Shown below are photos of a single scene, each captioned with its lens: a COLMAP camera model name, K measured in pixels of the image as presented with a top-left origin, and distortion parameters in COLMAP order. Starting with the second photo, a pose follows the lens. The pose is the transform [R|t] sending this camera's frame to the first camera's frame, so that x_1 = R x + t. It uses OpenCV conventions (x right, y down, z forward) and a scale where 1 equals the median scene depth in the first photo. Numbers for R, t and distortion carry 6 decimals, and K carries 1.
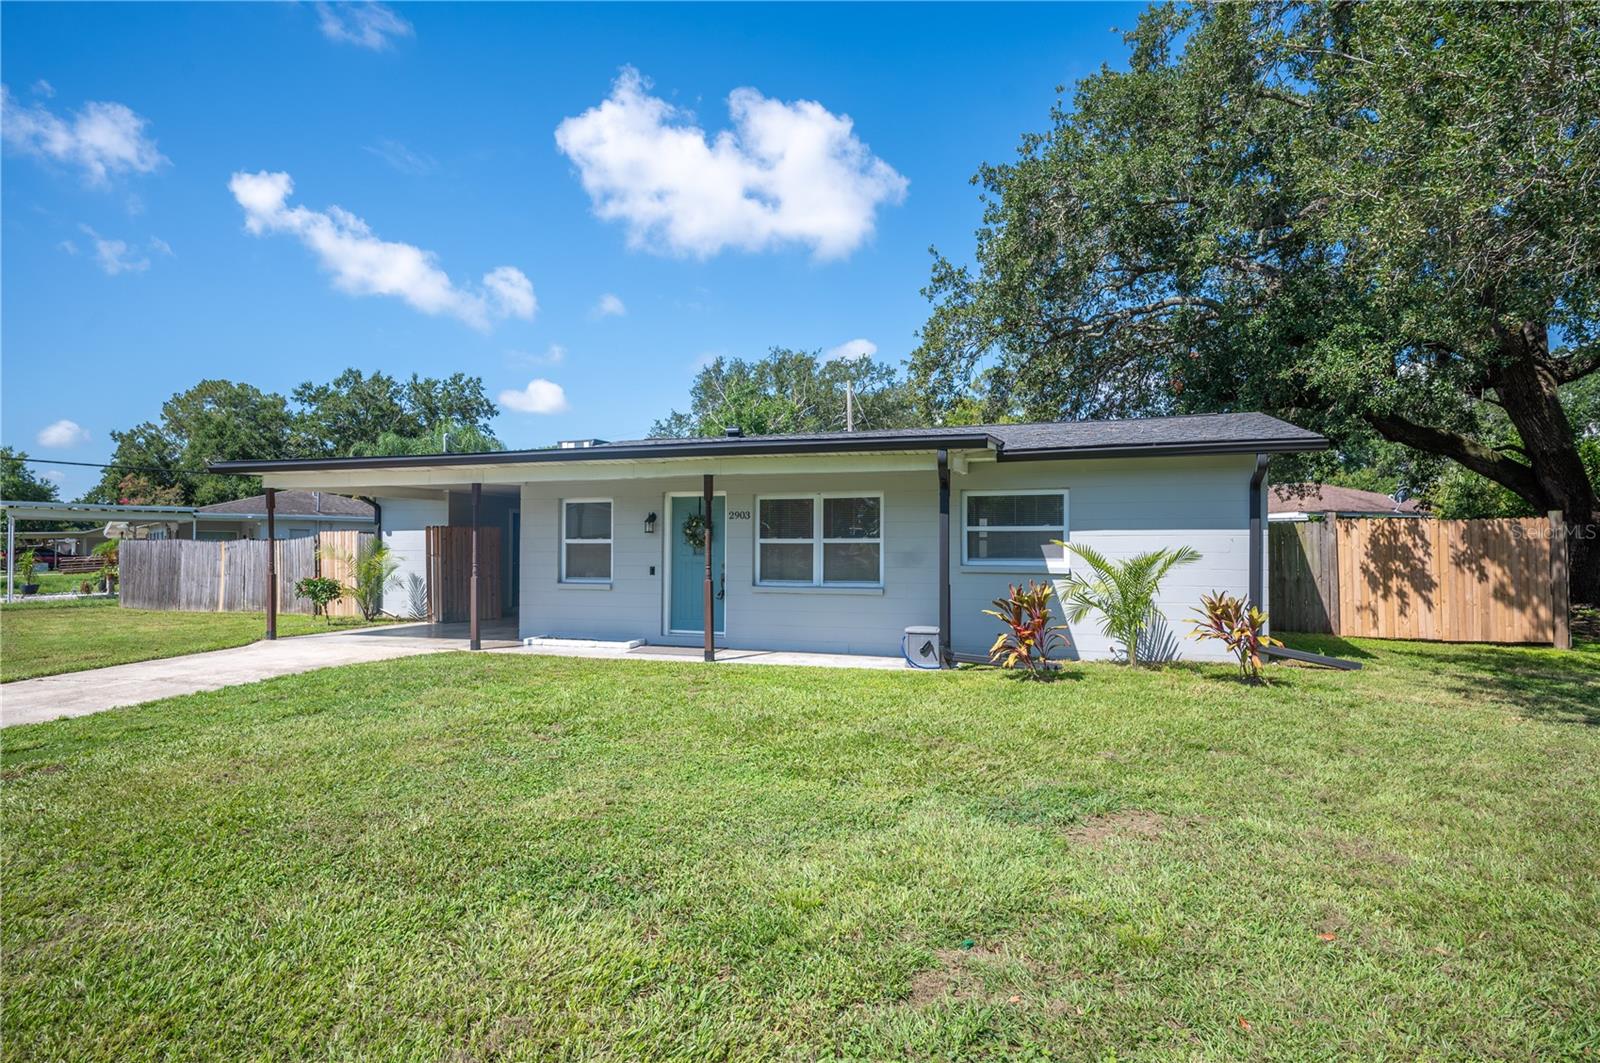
lens RADIAL K [[877.8, 0, 804.1], [0, 877.8, 558.3], [0, 0, 1]] dist [0.003485, 0.000426]
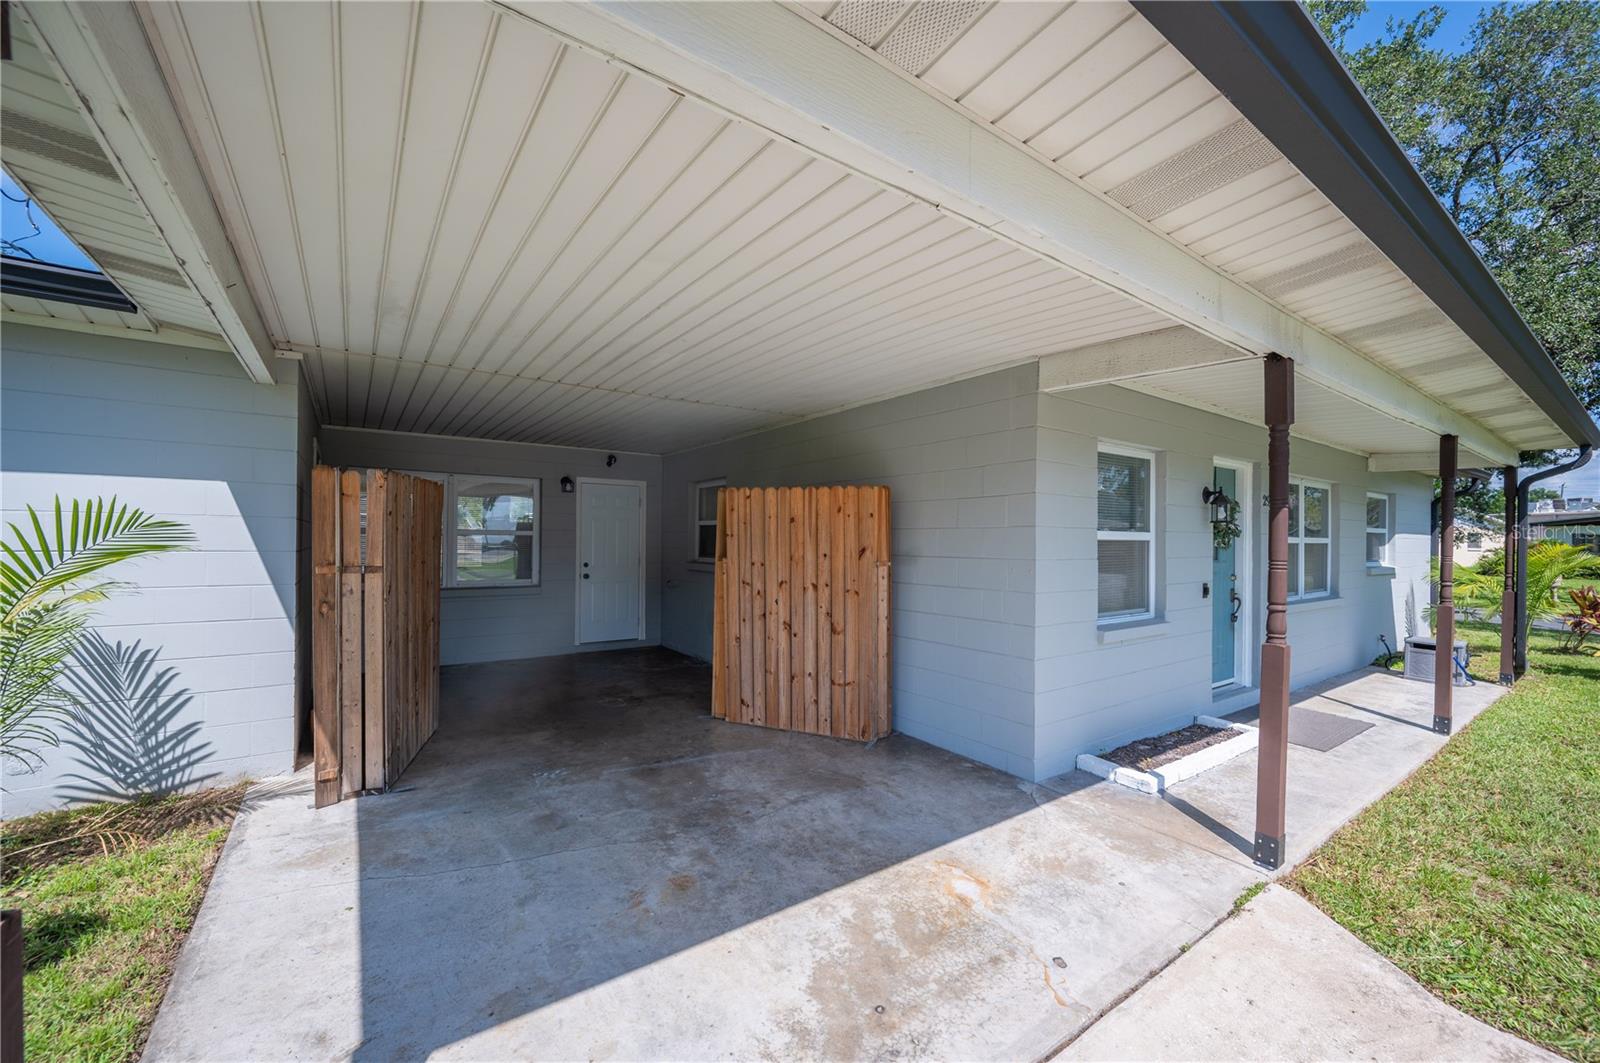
lens RADIAL K [[639.9, 0, 802.3], [0, 639.9, 539.6], [0, 0, 1]] dist [-0.000538, -0.000268]
pose [[0.573553, 0.002095, 0.819166, -0.635562], [-0.003263, 0.999995, -0.000273, -0.017027], [-0.819162, -0.002517, 0.573556, 0.950045]]
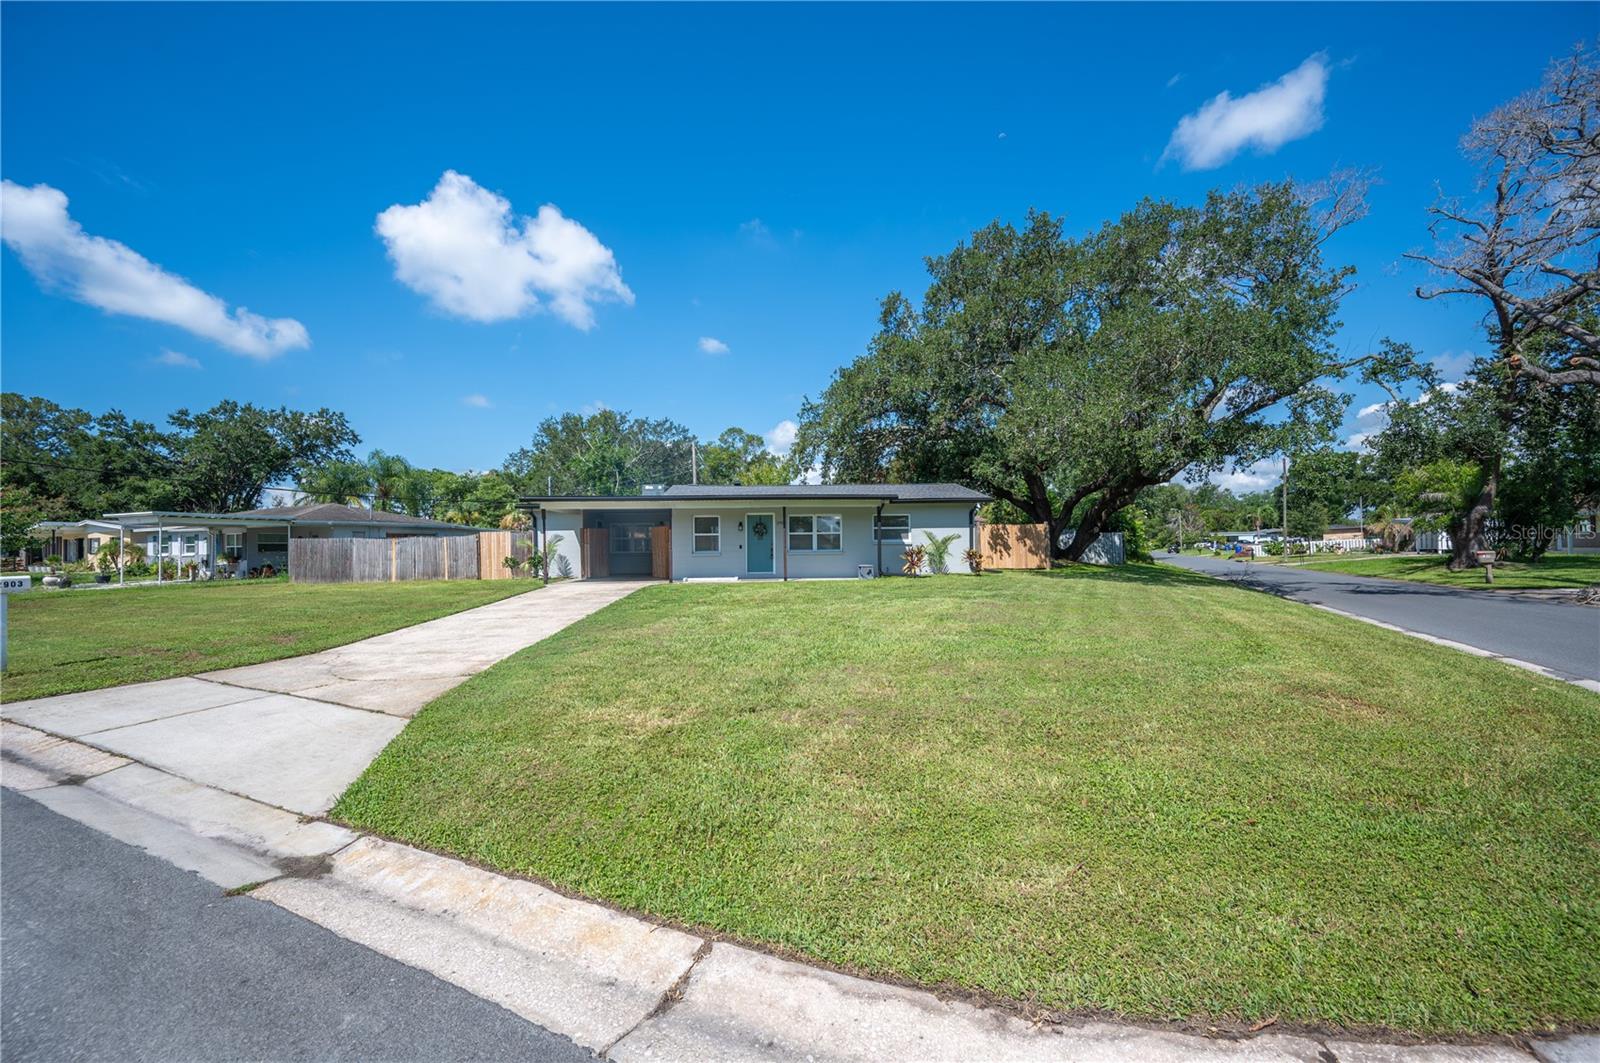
lens RADIAL K [[639.9, 0, 802.3], [0, 639.9, 539.6], [0, 0, 1]] dist [-0.000538, -0.000268]
pose [[0.923998, -0.011065, 0.382238, -0.646071], [0.018310, 0.999715, -0.015322, 0.023087], [-0.381960, 0.021156, 0.923937, -0.595272]]
